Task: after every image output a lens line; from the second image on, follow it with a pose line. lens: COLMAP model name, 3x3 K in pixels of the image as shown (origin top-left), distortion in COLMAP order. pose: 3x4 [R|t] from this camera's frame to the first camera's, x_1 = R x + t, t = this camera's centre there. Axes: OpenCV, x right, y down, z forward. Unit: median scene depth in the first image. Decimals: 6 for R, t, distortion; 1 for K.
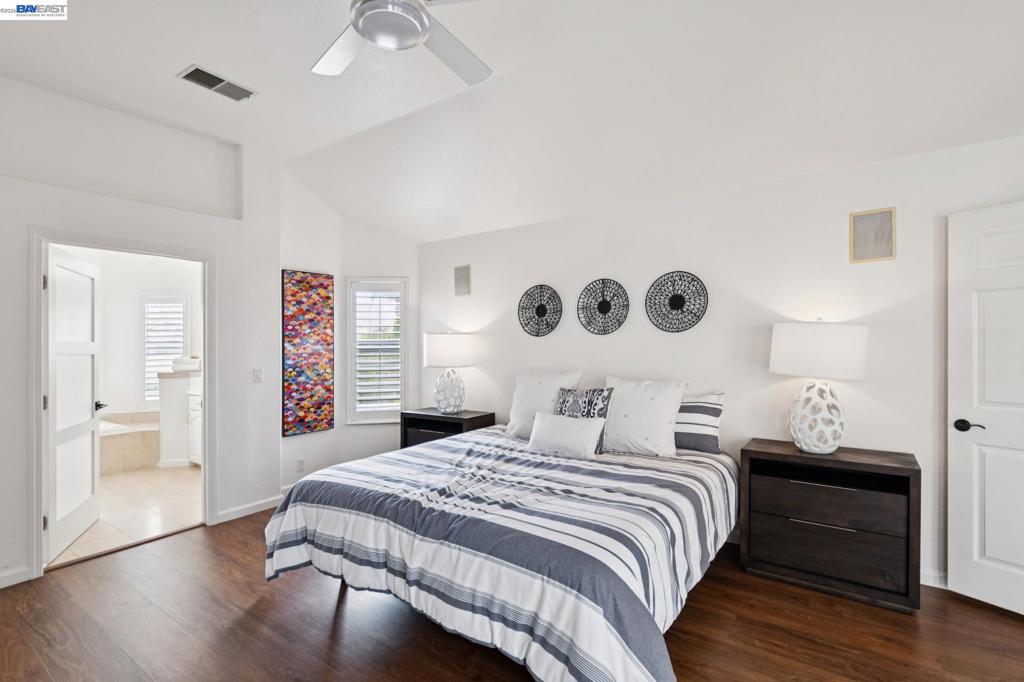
lens RADIAL K [[472.4, 0, 509.3], [0, 472.4, 341.1], [0, 0, 1]] dist [0.000741, -0.002649]
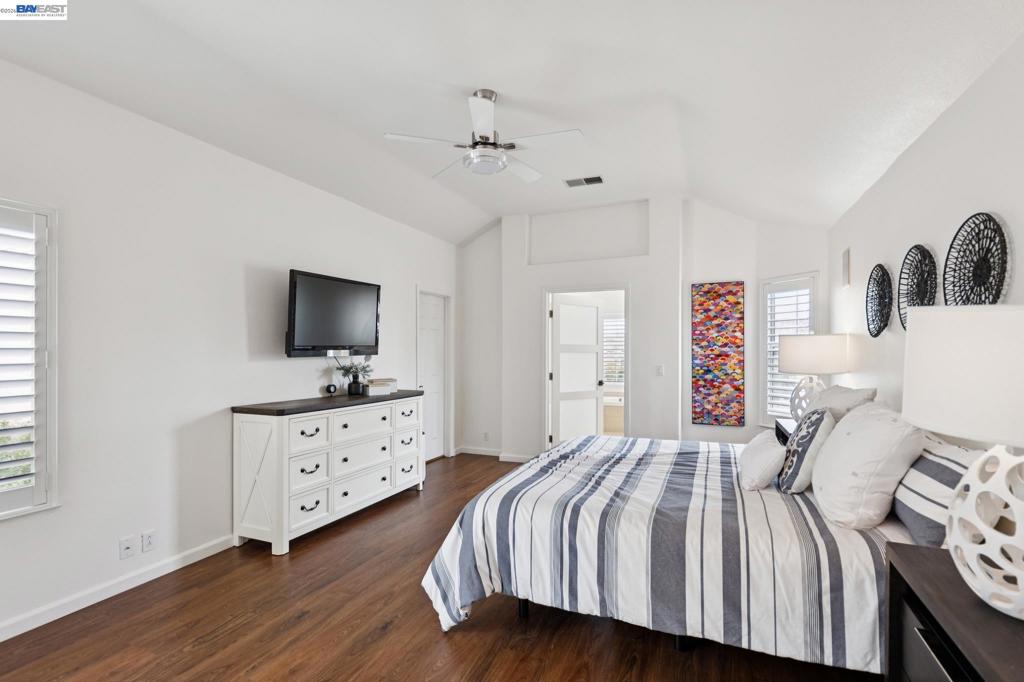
lens RADIAL K [[472.4, 0, 514.8], [0, 472.4, 340.7], [0, 0, 1]] dist [0.000741, -0.002649]
pose [[0.216572, -0.008513, -0.976230, 0.587249], [0.004436, 0.999960, -0.007735, -0.000795], [0.976257, -0.002655, 0.216601, 0.293318]]
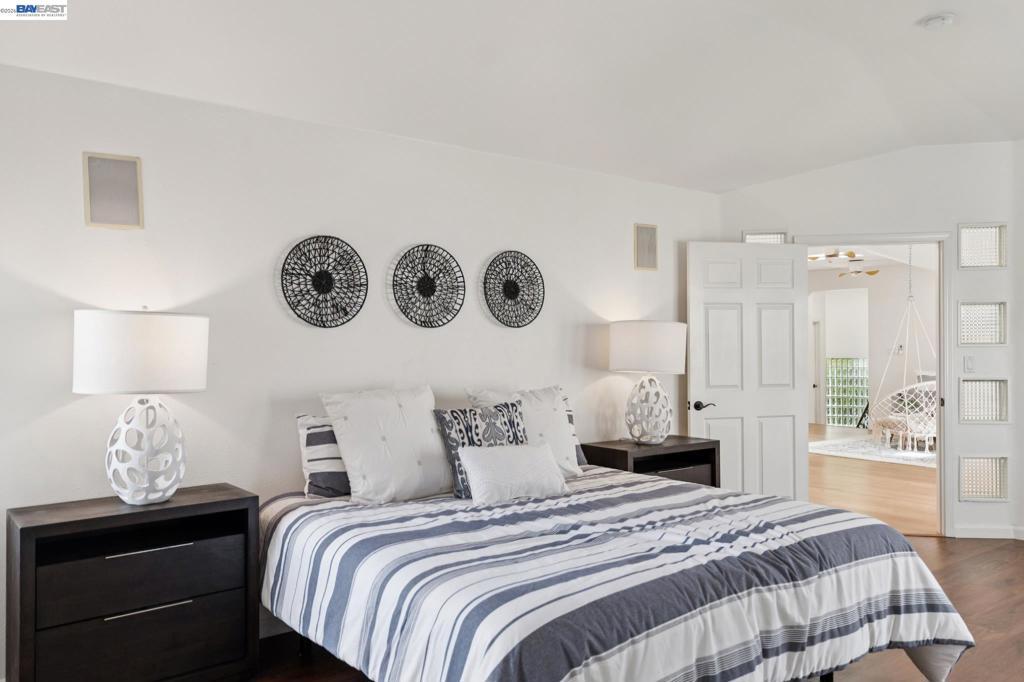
lens RADIAL K [[769.2, 0, 510.4], [0, 769.2, 343.0], [0, 0, 1]] dist [0.010313, 0.008895]
pose [[0.311029, 0.004760, 0.950389, -0.535759], [-0.007968, 0.999965, -0.002401, 0.006723], [-0.950367, -0.006825, 0.311056, 0.363394]]
